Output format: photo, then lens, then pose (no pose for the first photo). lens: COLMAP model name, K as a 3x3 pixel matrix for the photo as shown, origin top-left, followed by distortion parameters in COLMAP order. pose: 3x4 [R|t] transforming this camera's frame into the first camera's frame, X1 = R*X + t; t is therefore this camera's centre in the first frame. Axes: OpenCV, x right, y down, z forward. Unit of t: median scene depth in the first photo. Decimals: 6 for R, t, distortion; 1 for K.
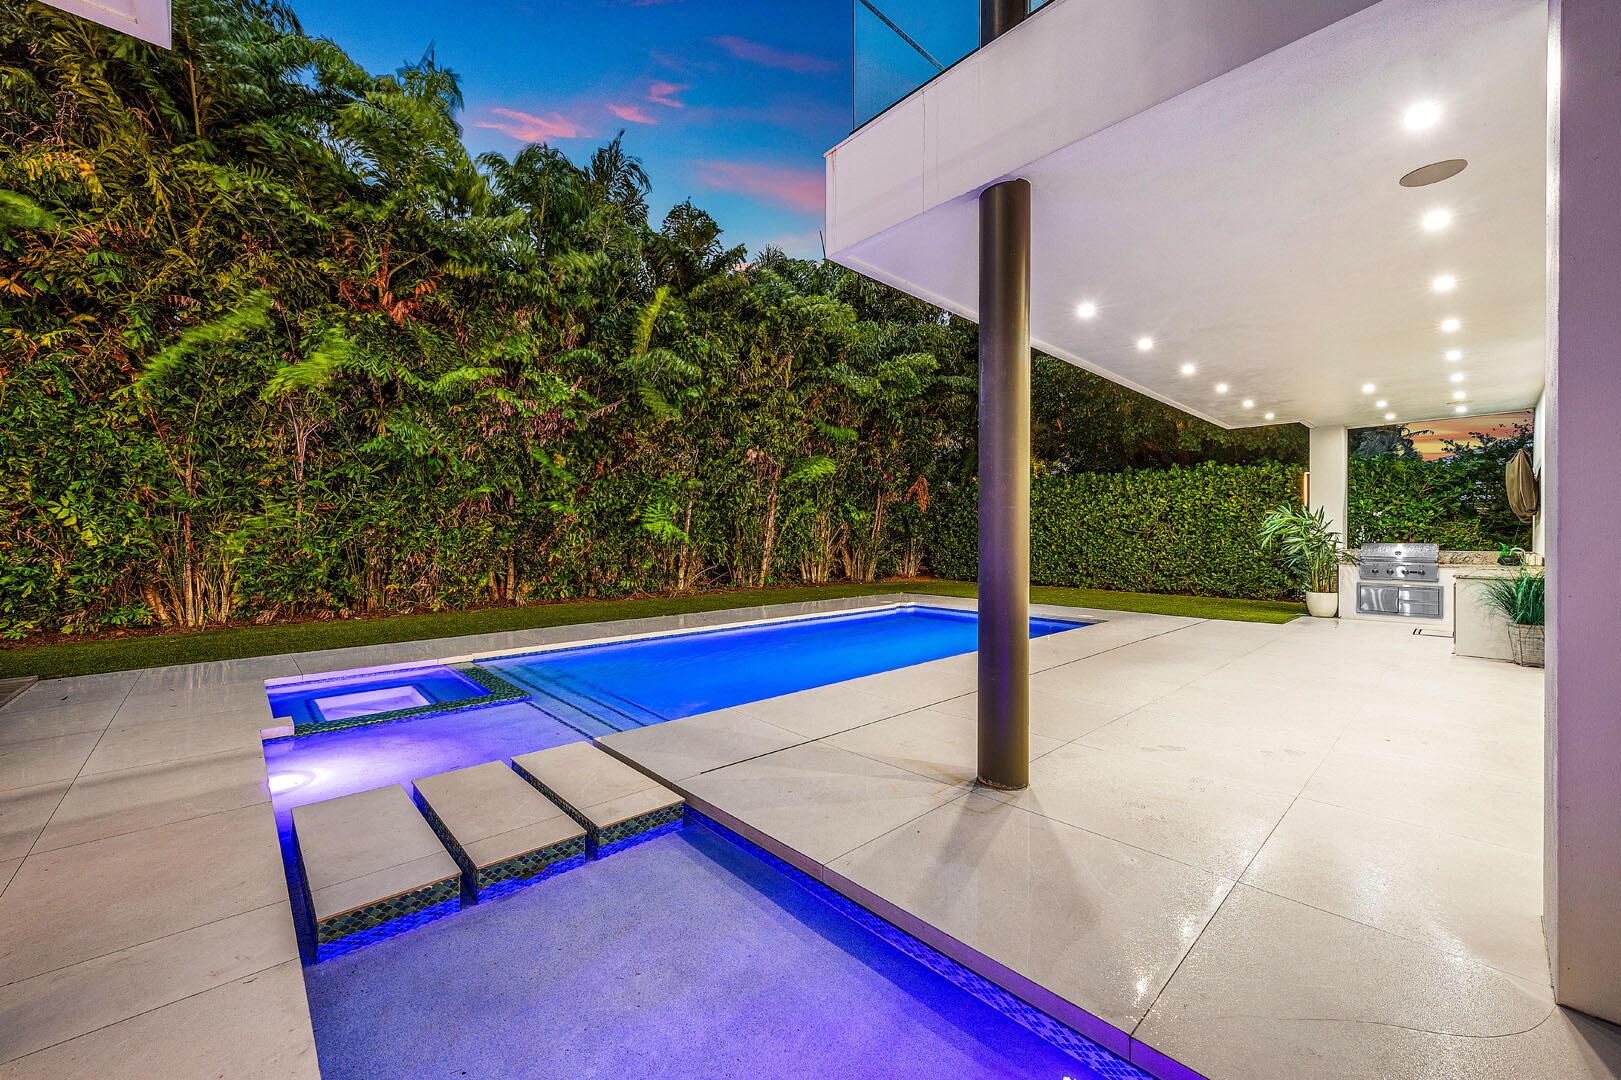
lens RADIAL K [[618.0, 0, 811.8], [0, 618.0, 536.5], [0, 0, 1]] dist [-0.000533, -0.000217]
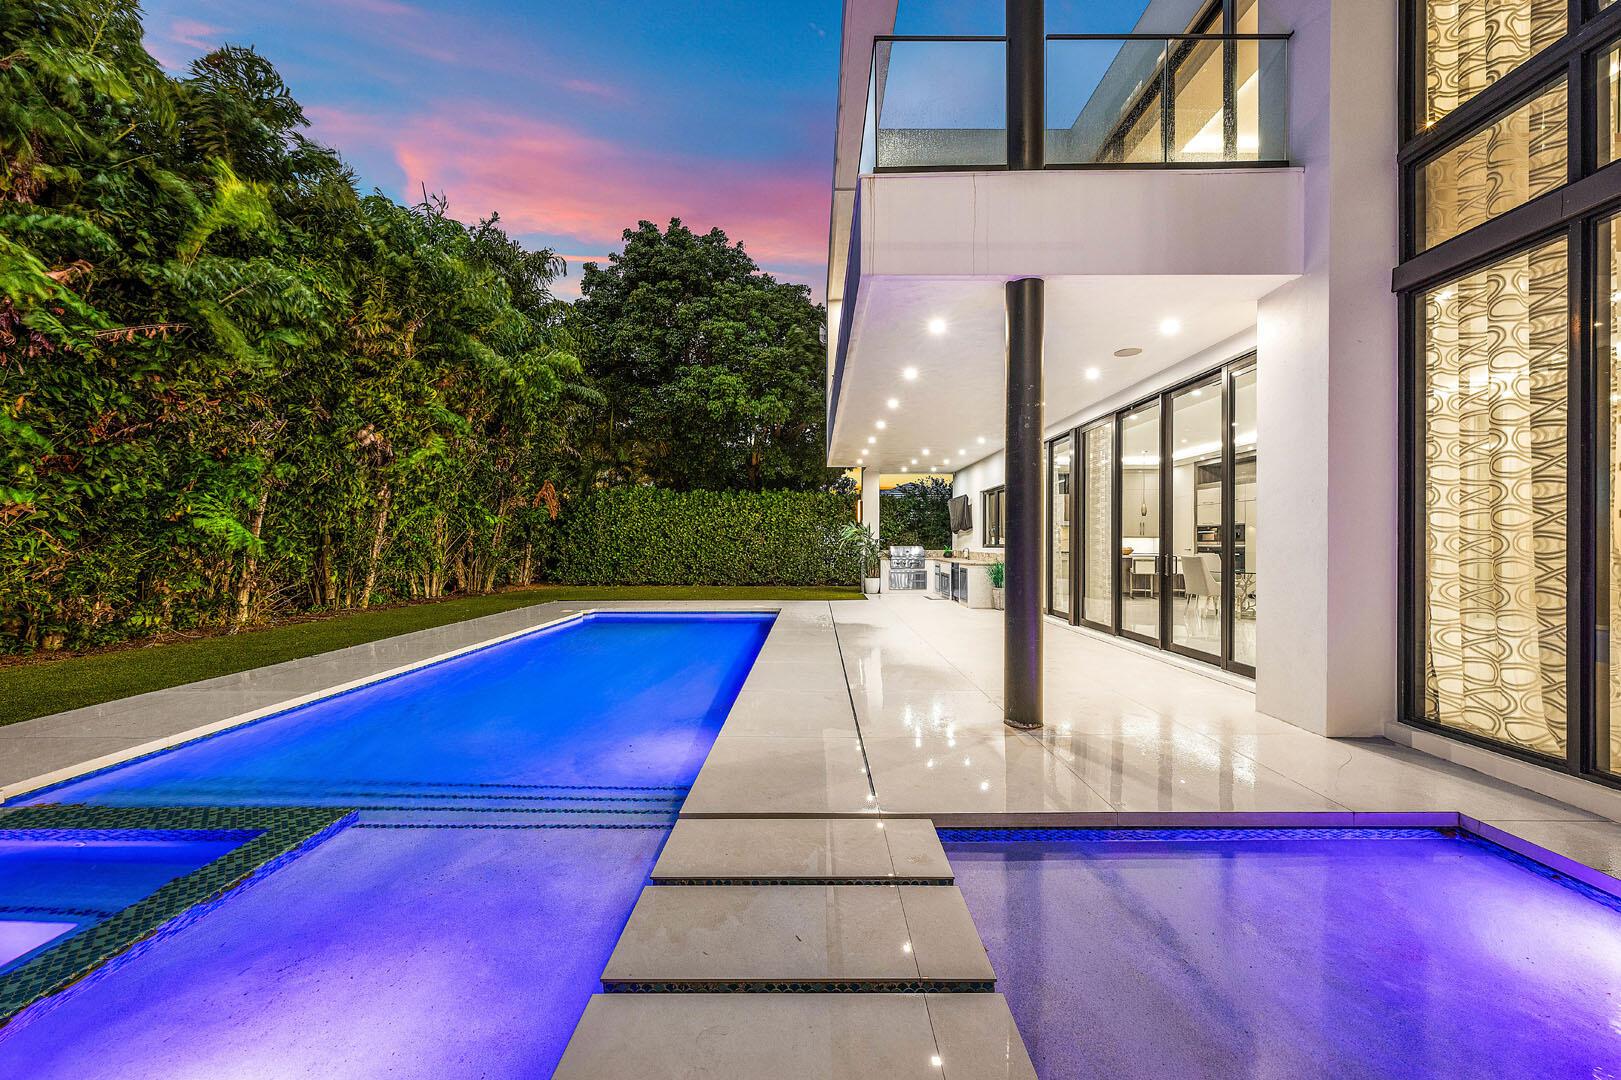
lens RADIAL K [[546.1, 0, 813.6], [0, 546.1, 544.8], [0, 0, 1]] dist [-0.002144, -0.000304]
pose [[0.681463, -0.005516, 0.731832, -0.246489], [0.002924, 0.999984, 0.004814, 0.000188], [-0.731847, -0.001140, 0.681468, 0.147897]]
